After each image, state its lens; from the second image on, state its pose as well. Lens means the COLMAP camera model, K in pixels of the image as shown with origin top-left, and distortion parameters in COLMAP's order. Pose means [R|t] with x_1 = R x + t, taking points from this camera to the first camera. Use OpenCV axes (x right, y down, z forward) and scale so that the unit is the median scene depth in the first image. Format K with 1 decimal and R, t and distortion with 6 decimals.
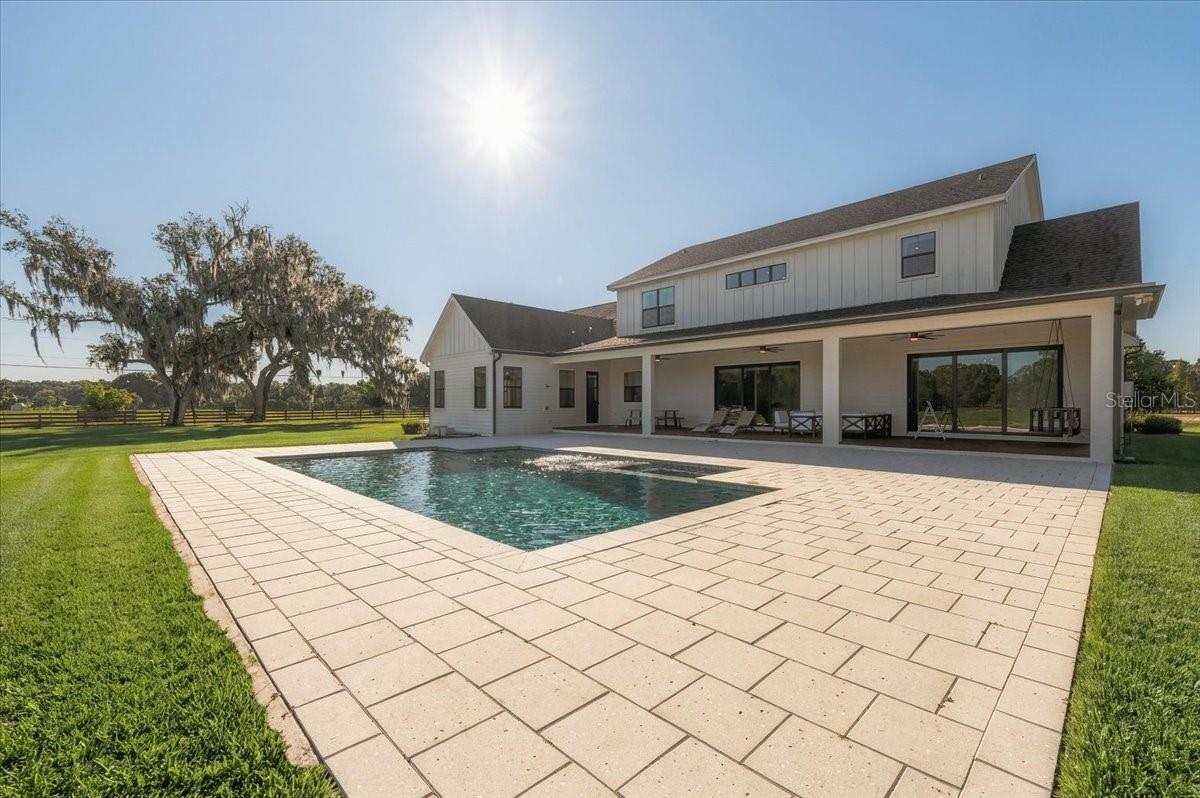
lens RADIAL K [[505.6, 0, 604.4], [0, 505.6, 399.2], [0, 0, 1]] dist [-0.001704, -0.000175]
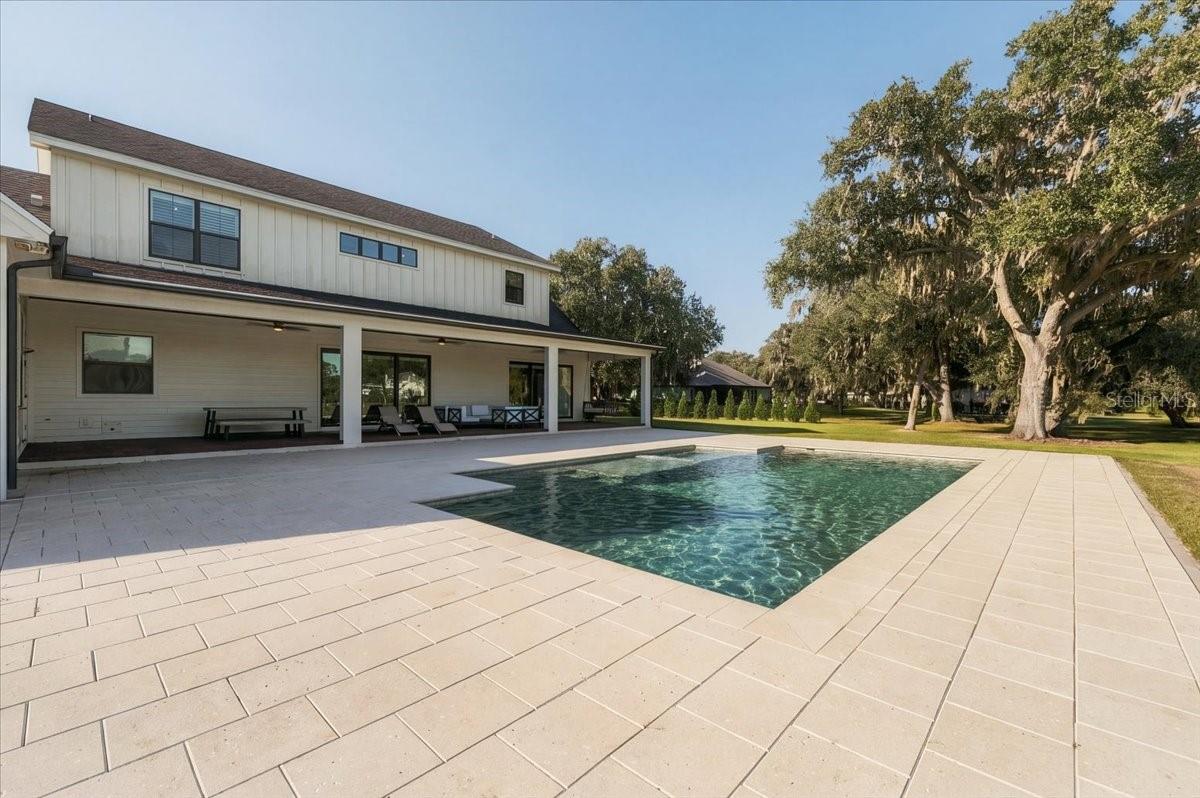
lens RADIAL K [[505.6, 0, 604.4], [0, 505.6, 399.2], [0, 0, 1]] dist [-0.001704, -0.000175]
pose [[-0.048298, -0.002669, 0.998829, -0.599562], [-0.012840, 0.999915, 0.002051, 0.003411], [-0.998750, -0.012726, -0.048328, 0.680221]]
